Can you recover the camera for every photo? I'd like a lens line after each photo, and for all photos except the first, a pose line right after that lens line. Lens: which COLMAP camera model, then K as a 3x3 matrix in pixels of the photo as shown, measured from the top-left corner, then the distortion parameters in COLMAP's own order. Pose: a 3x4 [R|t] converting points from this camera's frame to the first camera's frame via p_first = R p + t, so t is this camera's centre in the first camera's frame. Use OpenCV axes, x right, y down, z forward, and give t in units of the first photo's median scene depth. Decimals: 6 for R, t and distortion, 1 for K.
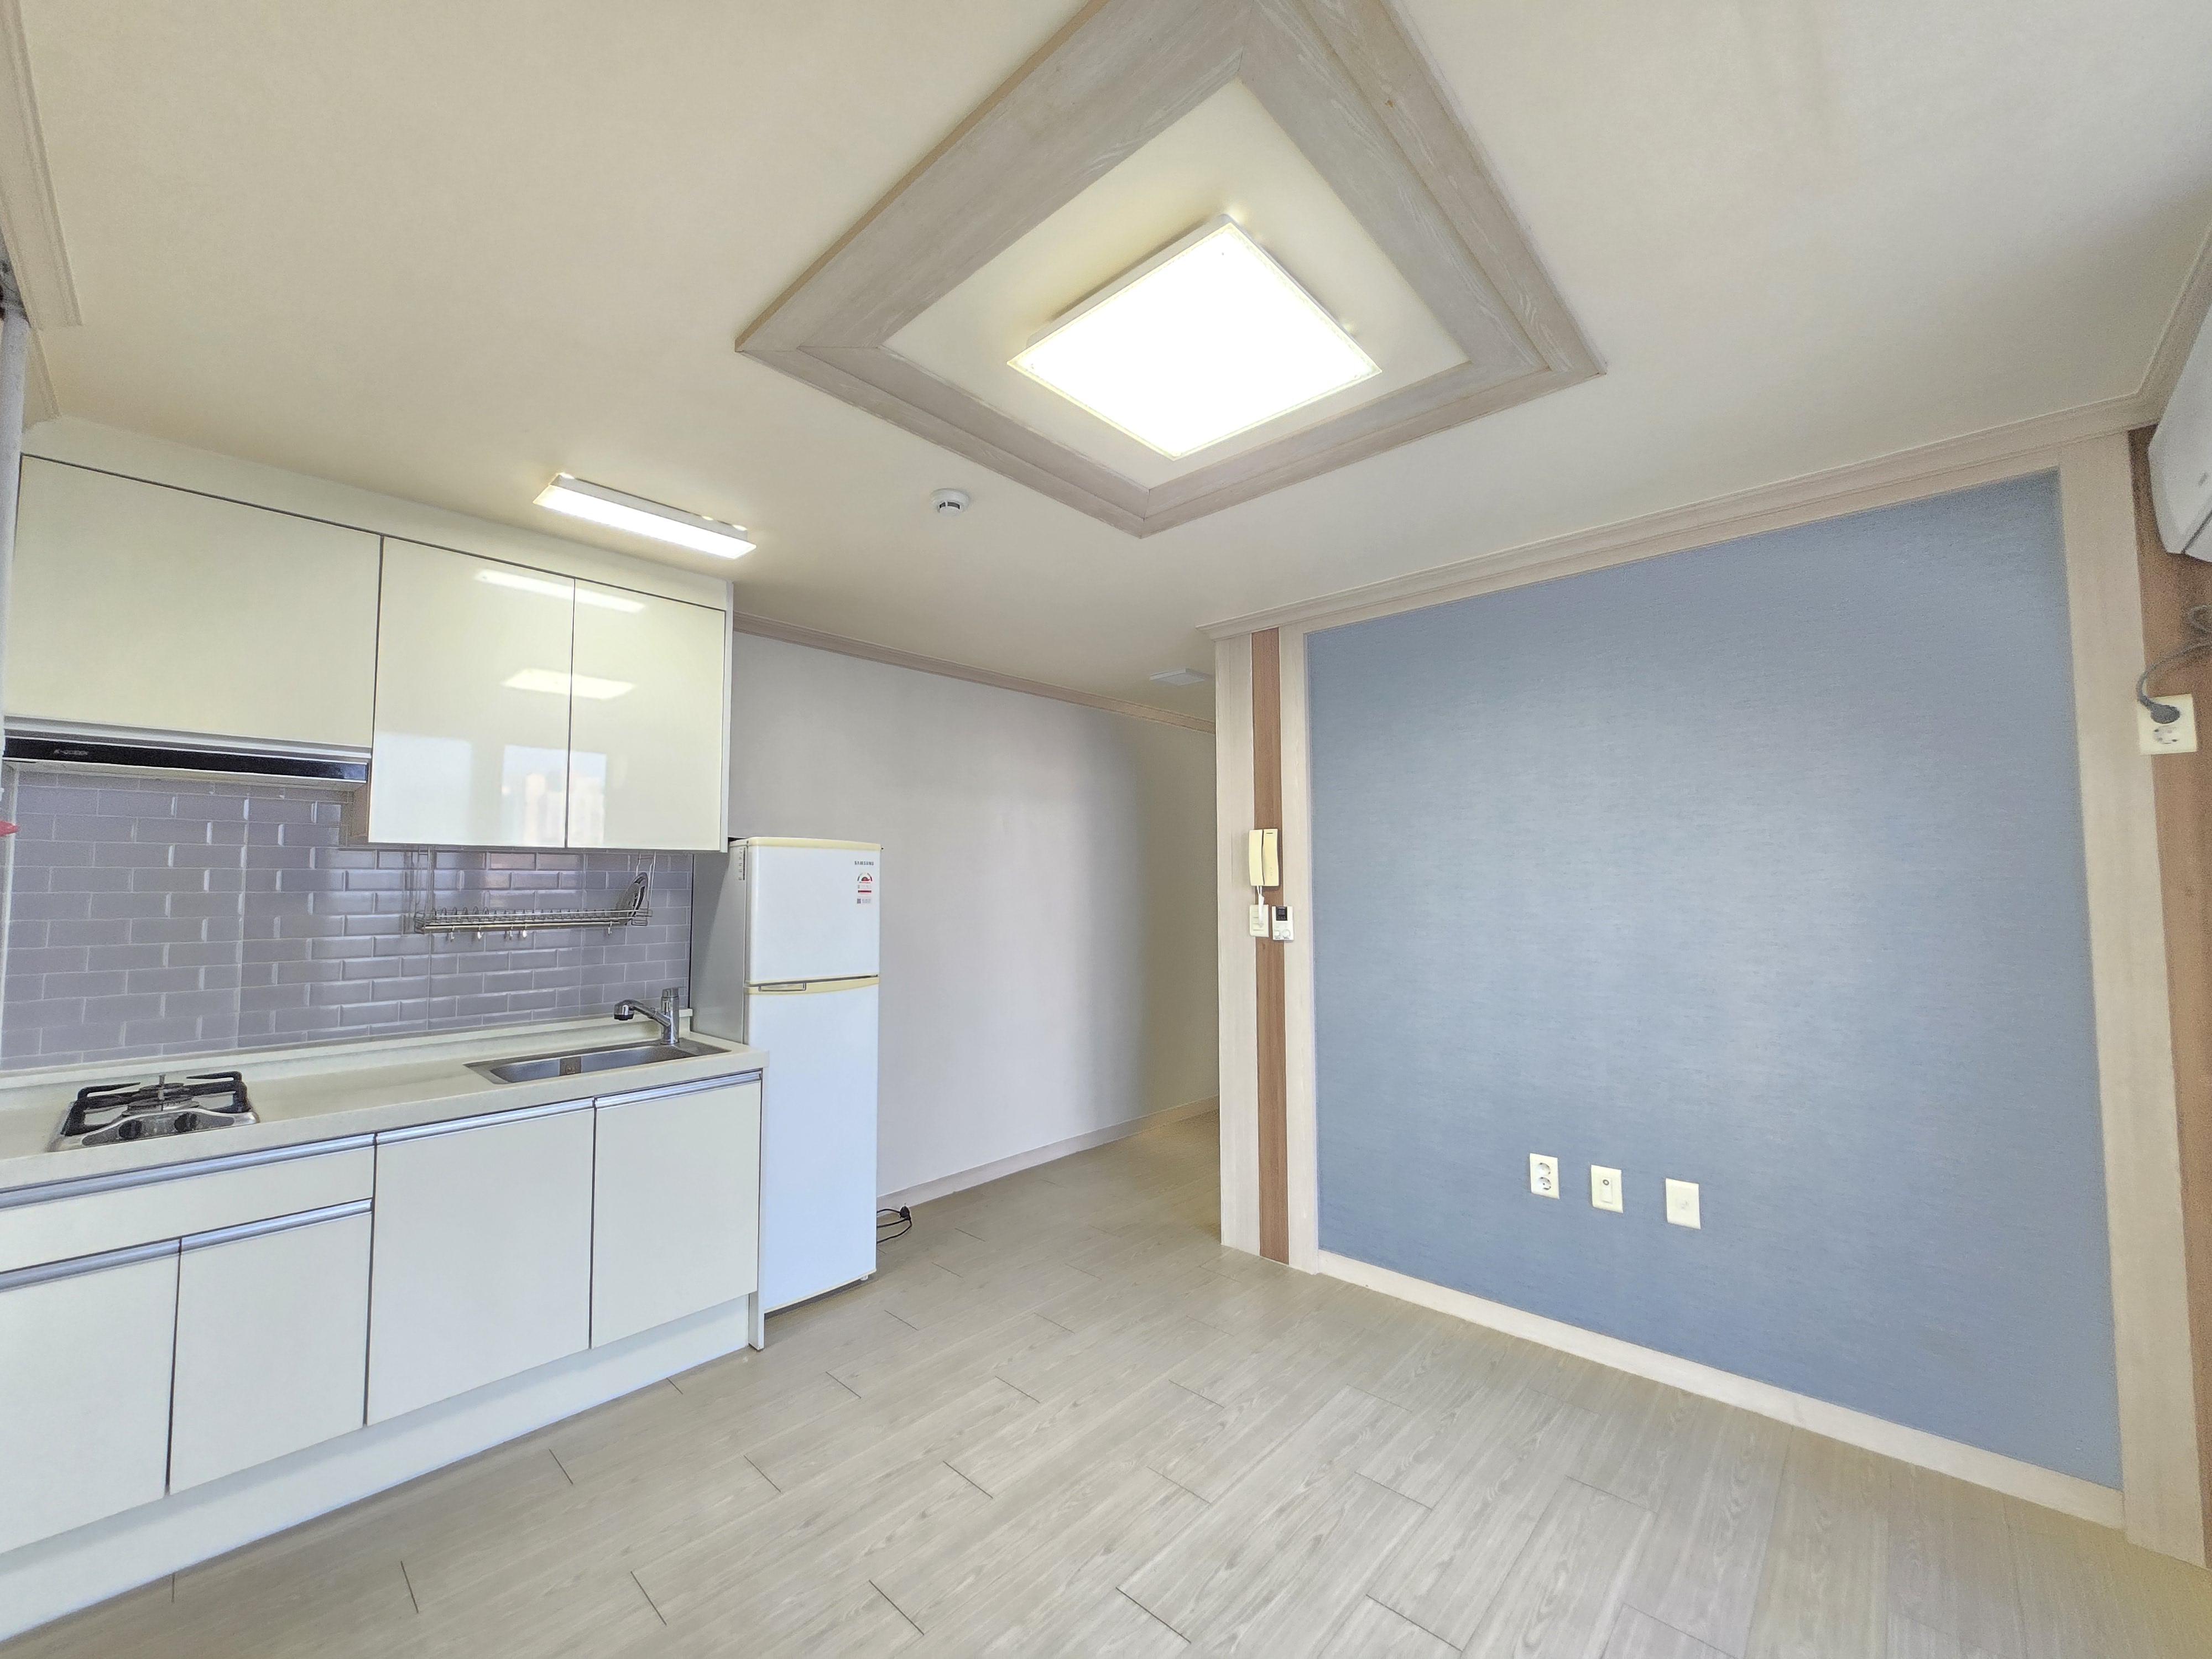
lens RADIAL K [[869.5, 0, 1099.9], [0, 869.5, 835.9], [0, 0, 1]] dist [0.000862, -0.000025]
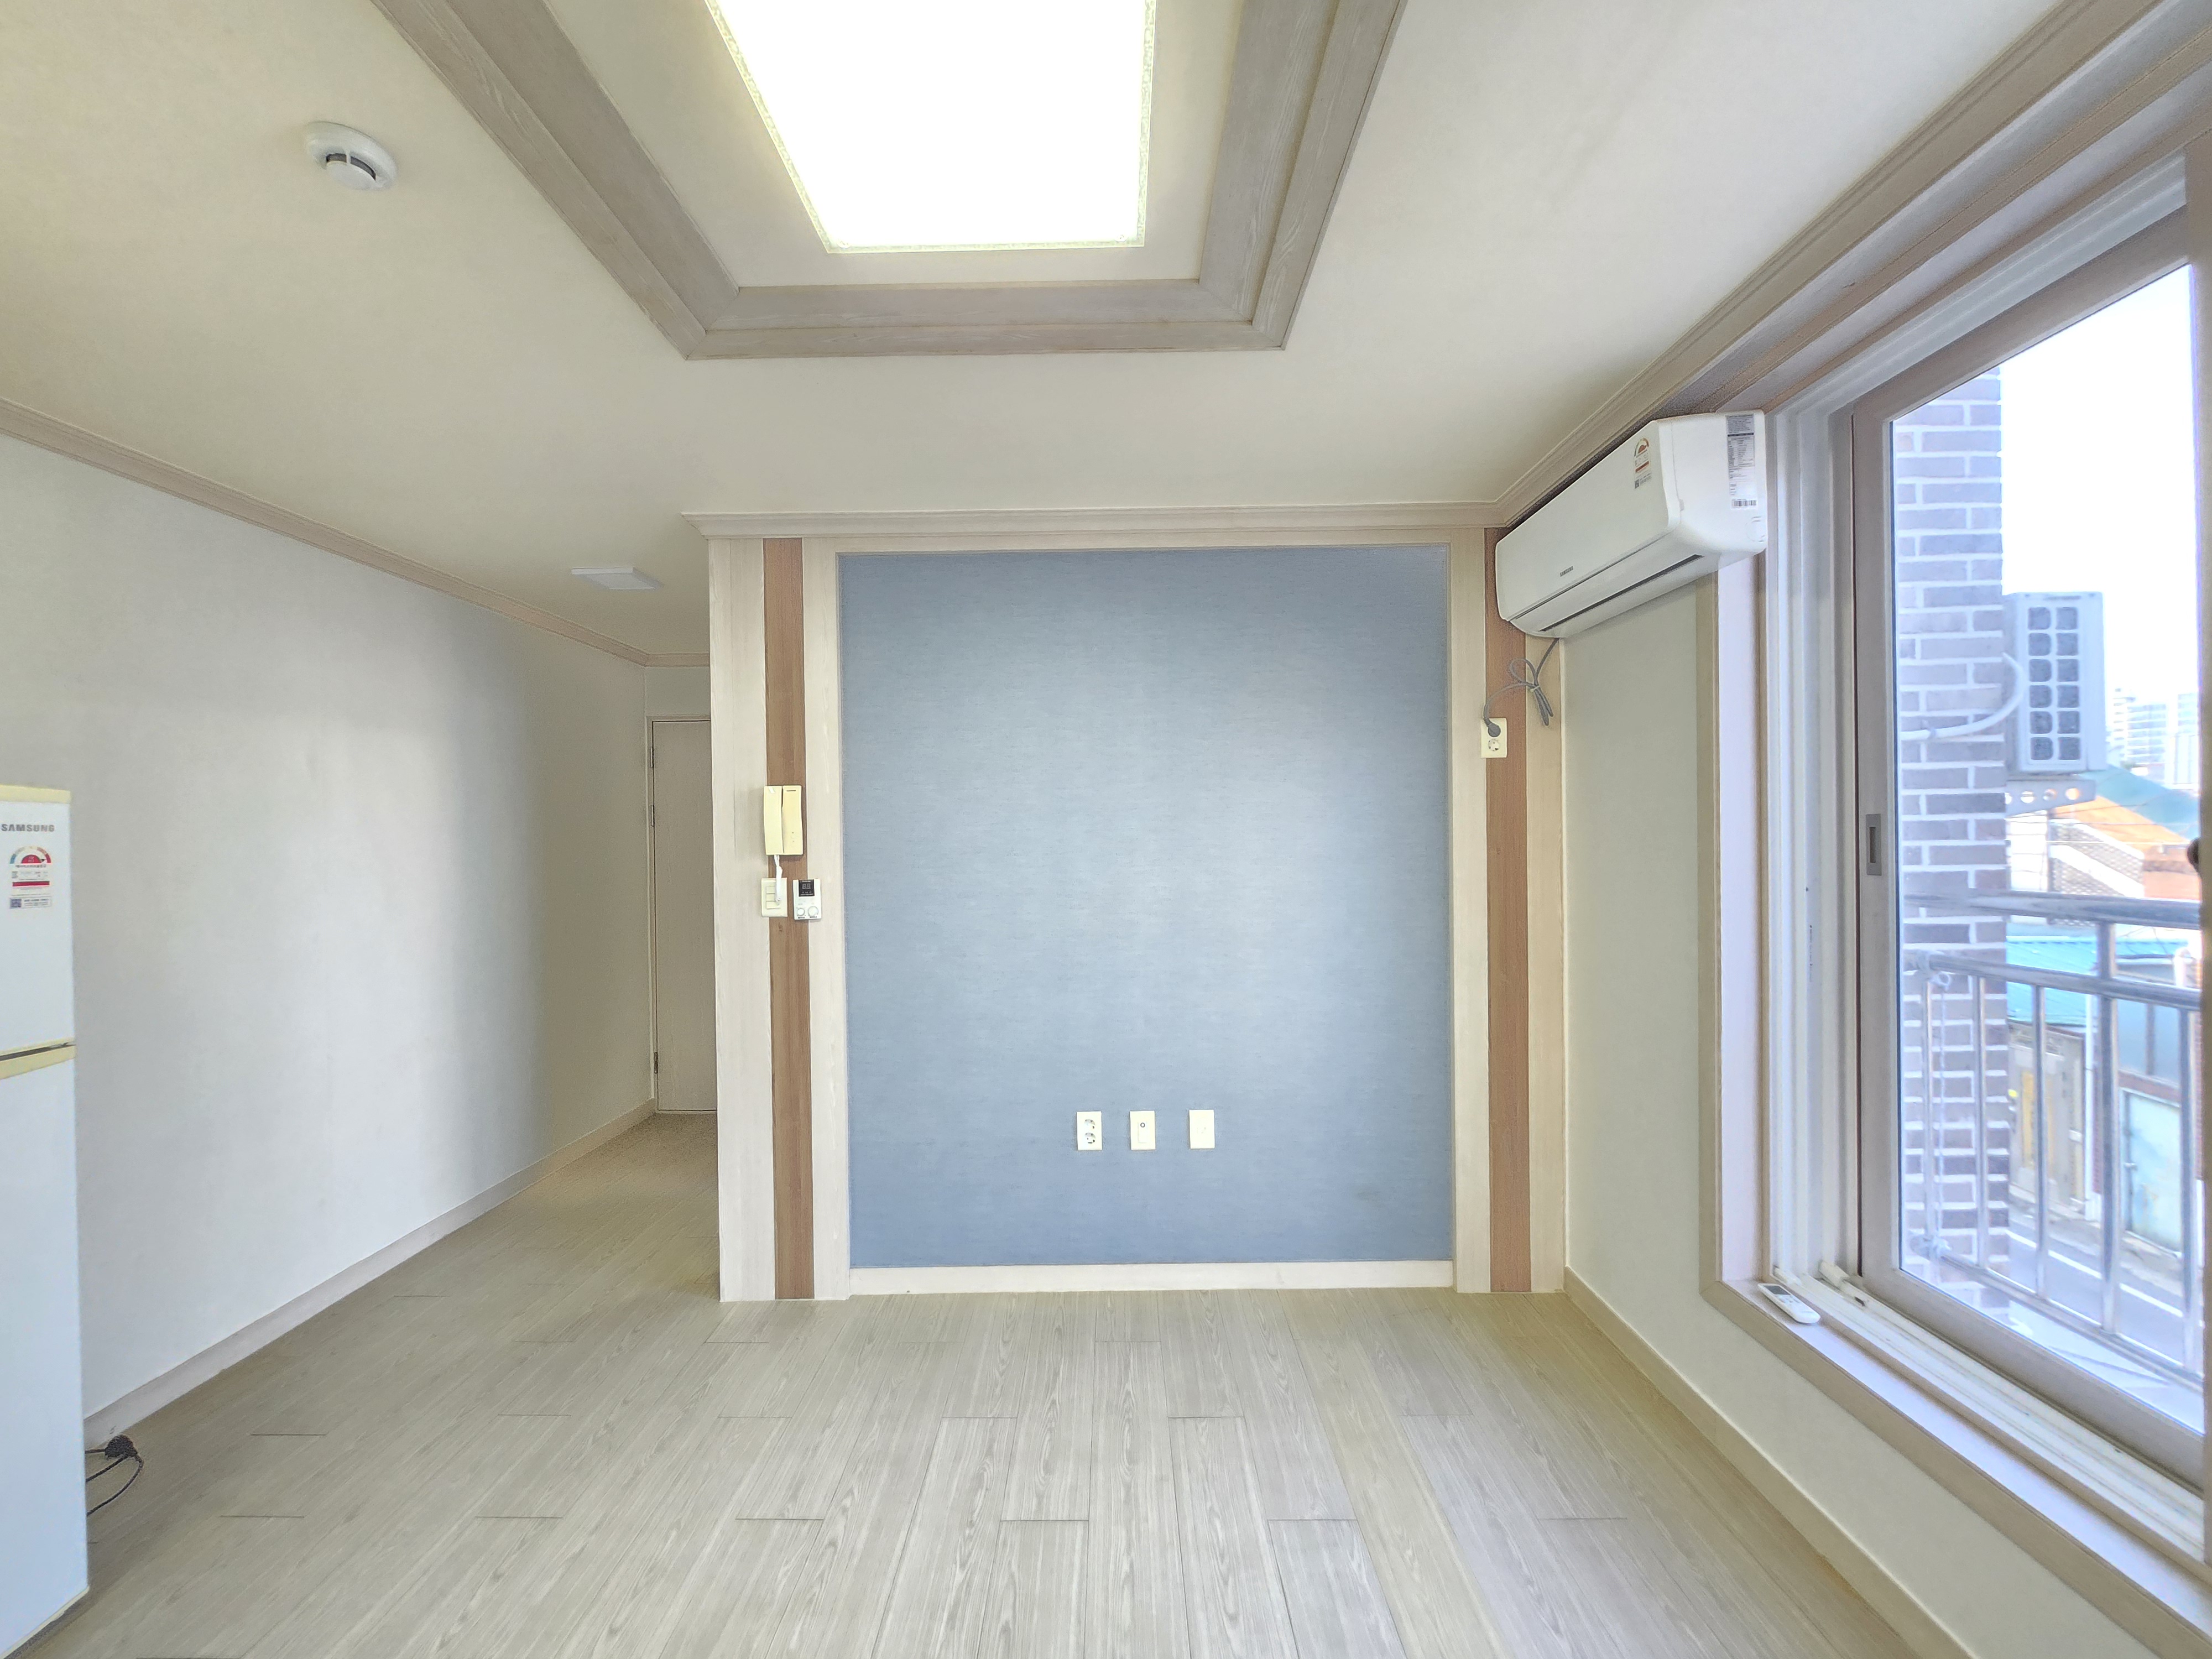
lens RADIAL K [[867.3, 0, 1094.7], [0, 867.3, 838.2], [0, 0, 1]] dist [0.000197, -0.000241]
pose [[0.743231, -0.007927, 0.668988, -0.161702], [-0.028431, 0.998652, 0.043419, -0.002186], [-0.668430, -0.051291, 0.742004, 0.232714]]
